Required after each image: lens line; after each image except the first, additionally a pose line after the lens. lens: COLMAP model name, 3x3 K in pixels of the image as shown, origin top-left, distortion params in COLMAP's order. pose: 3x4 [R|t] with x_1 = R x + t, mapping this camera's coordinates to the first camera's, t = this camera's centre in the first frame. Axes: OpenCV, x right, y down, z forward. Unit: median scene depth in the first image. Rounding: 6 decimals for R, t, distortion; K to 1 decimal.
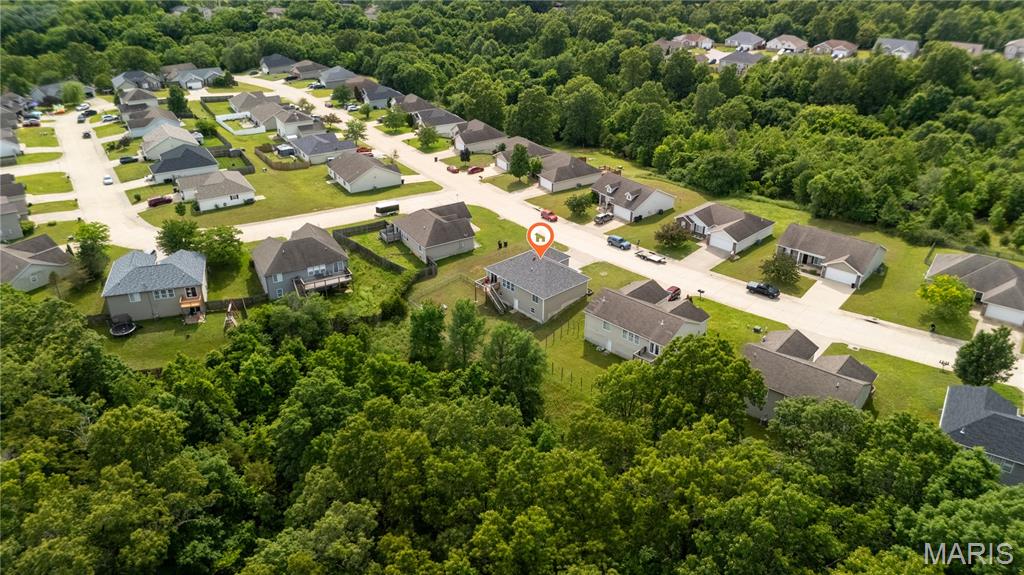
lens RADIAL K [[752.4, 0, 512.0], [0, 752.4, 287.5], [0, 0, 1]] dist [0.081729, -0.080883]
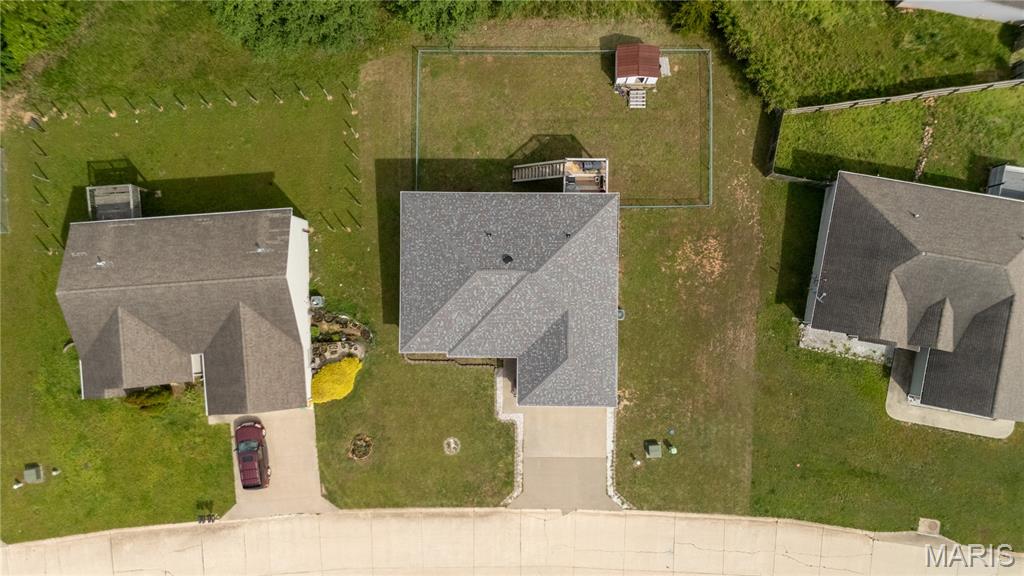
lens RADIAL K [[782.0, 0, 526.5], [0, 782.0, 310.0], [0, 0, 1]] dist [0.064964, -0.002237]
pose [[-0.668778, 0.743409, 0.008930, 0.033426], [-0.337410, -0.314196, 0.887376, -0.354367], [0.662489, 0.590444, 0.460961, 0.727647]]
